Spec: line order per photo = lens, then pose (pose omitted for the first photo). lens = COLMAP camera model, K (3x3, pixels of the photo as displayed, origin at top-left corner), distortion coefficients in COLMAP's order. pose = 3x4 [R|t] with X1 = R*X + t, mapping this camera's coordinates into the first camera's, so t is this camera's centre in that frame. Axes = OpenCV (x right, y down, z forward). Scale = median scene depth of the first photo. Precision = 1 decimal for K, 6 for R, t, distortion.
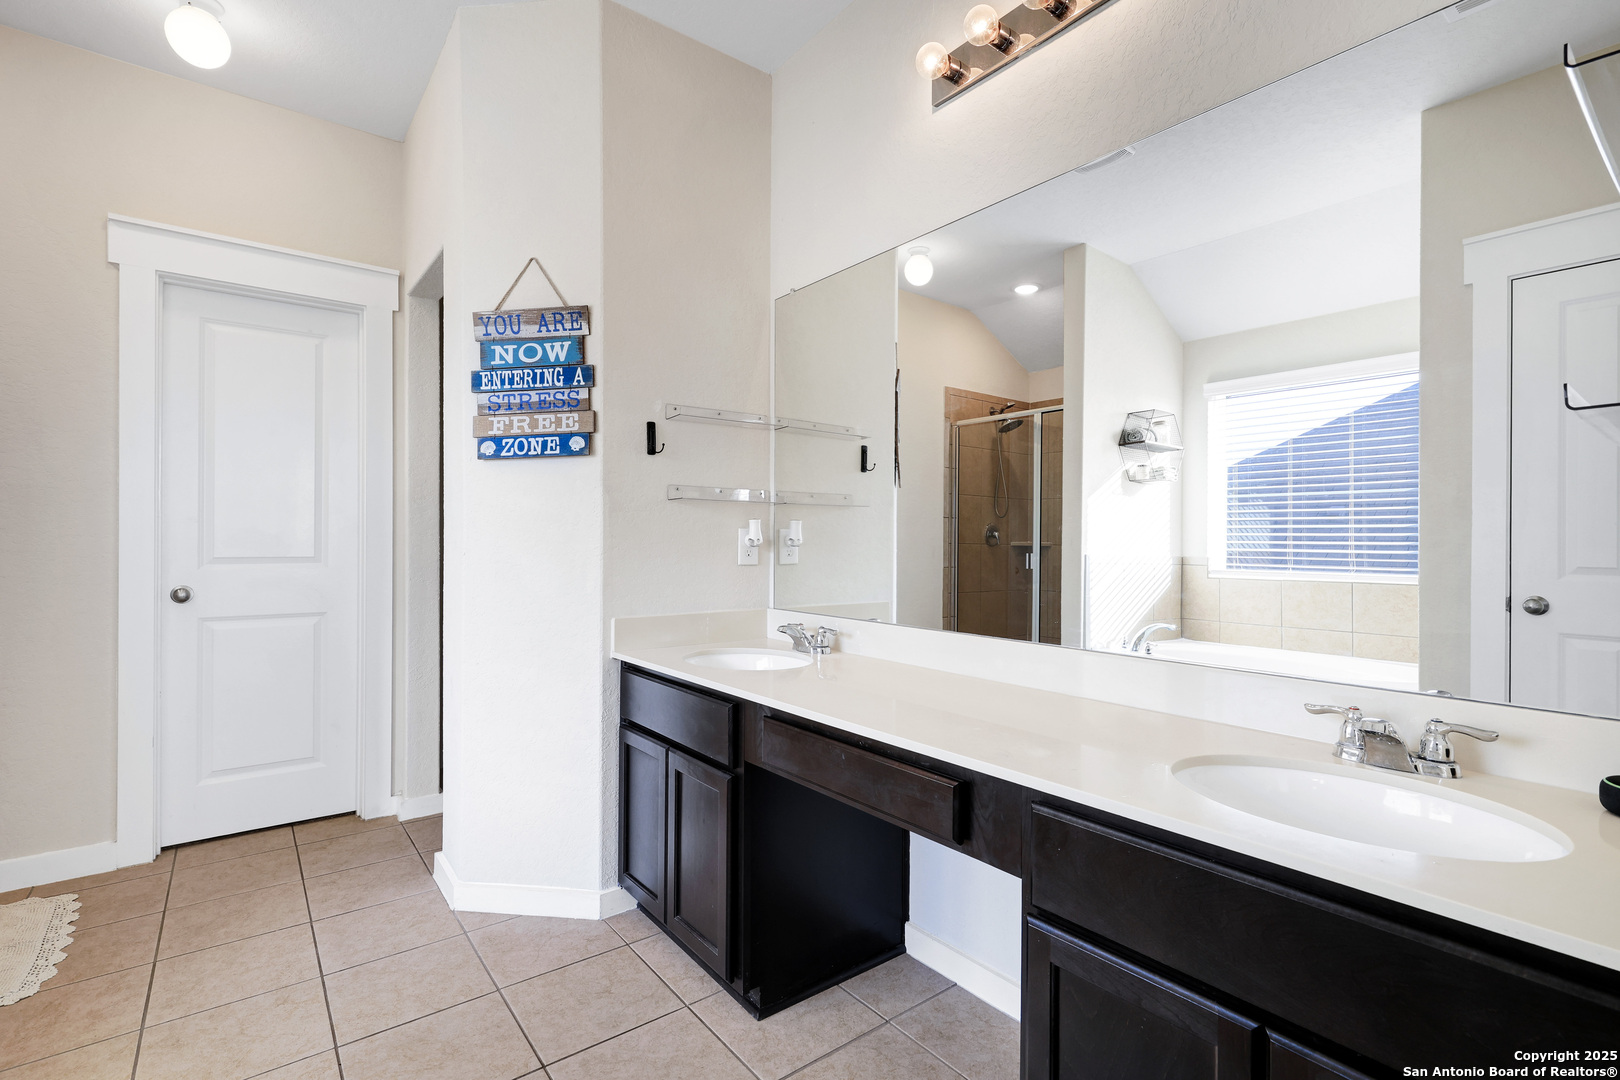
lens RADIAL K [[739.4, 0, 807.1], [0, 739.4, 538.2], [0, 0, 1]] dist [0.003086, -0.001390]
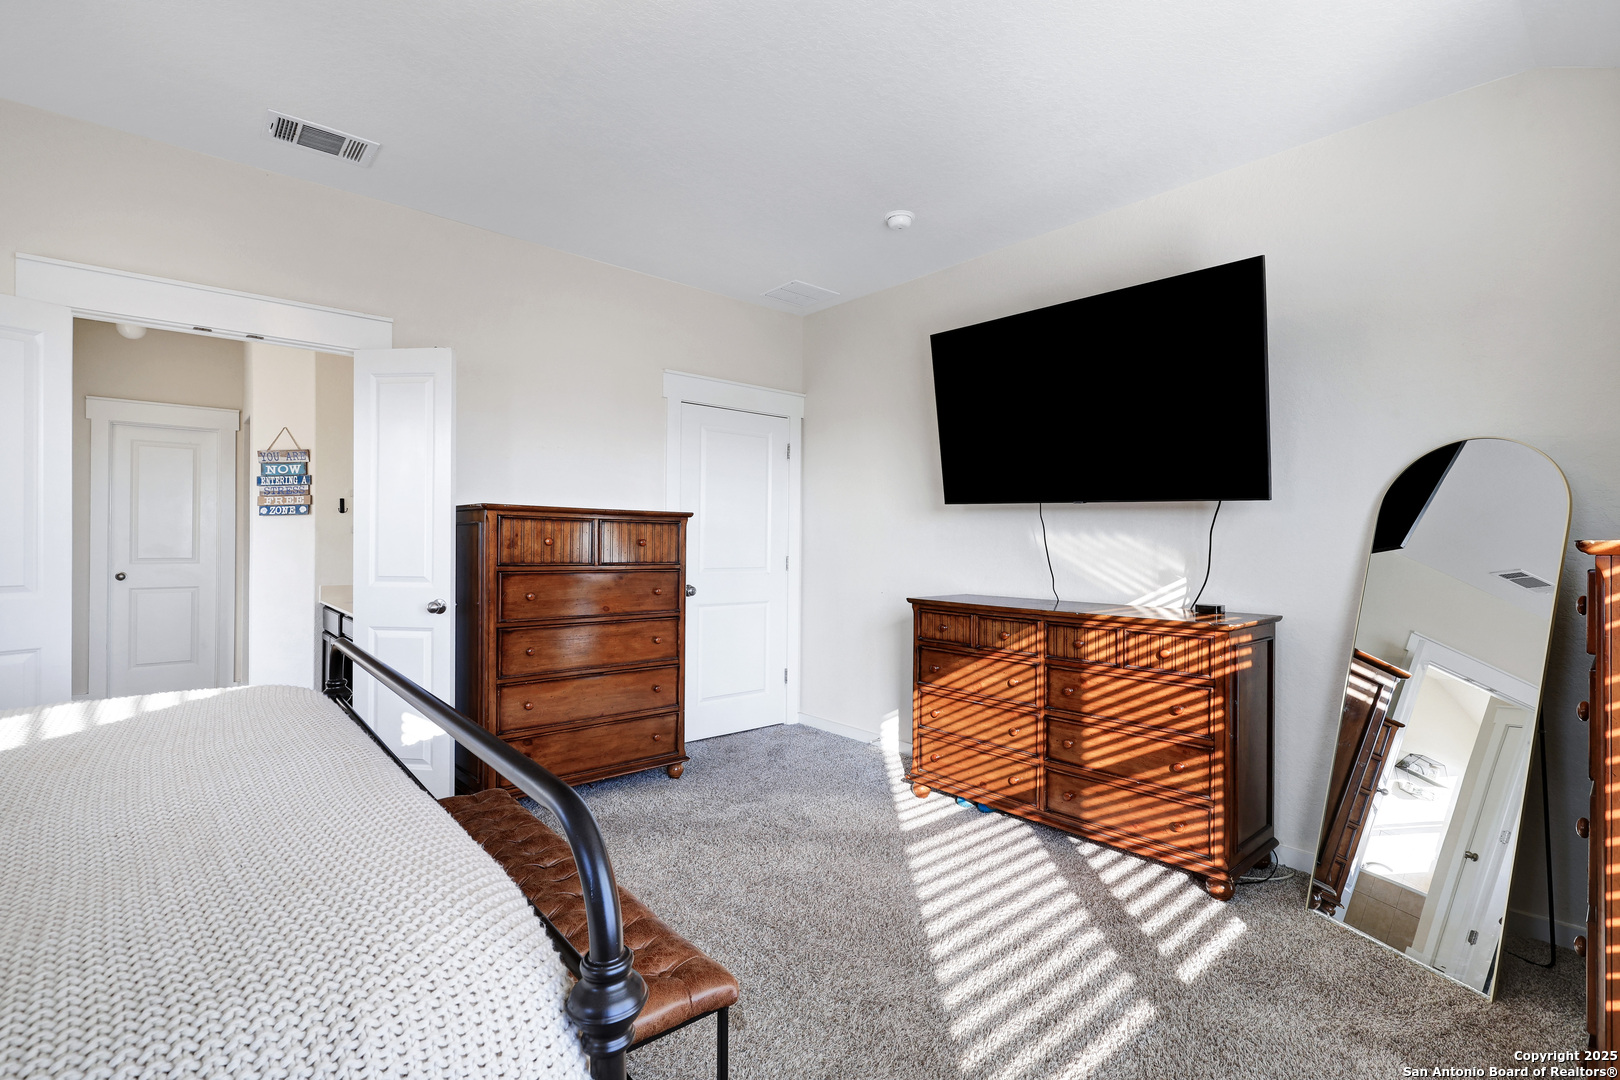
lens RADIAL K [[739.4, 0, 813.3], [0, 739.4, 541.7], [0, 0, 1]] dist [0.003086, -0.001390]
pose [[0.998230, 0.004090, 0.059324, 1.127708], [-0.004124, 0.999991, 0.000450, -0.034704], [-0.059322, -0.000694, 0.998239, -1.380933]]
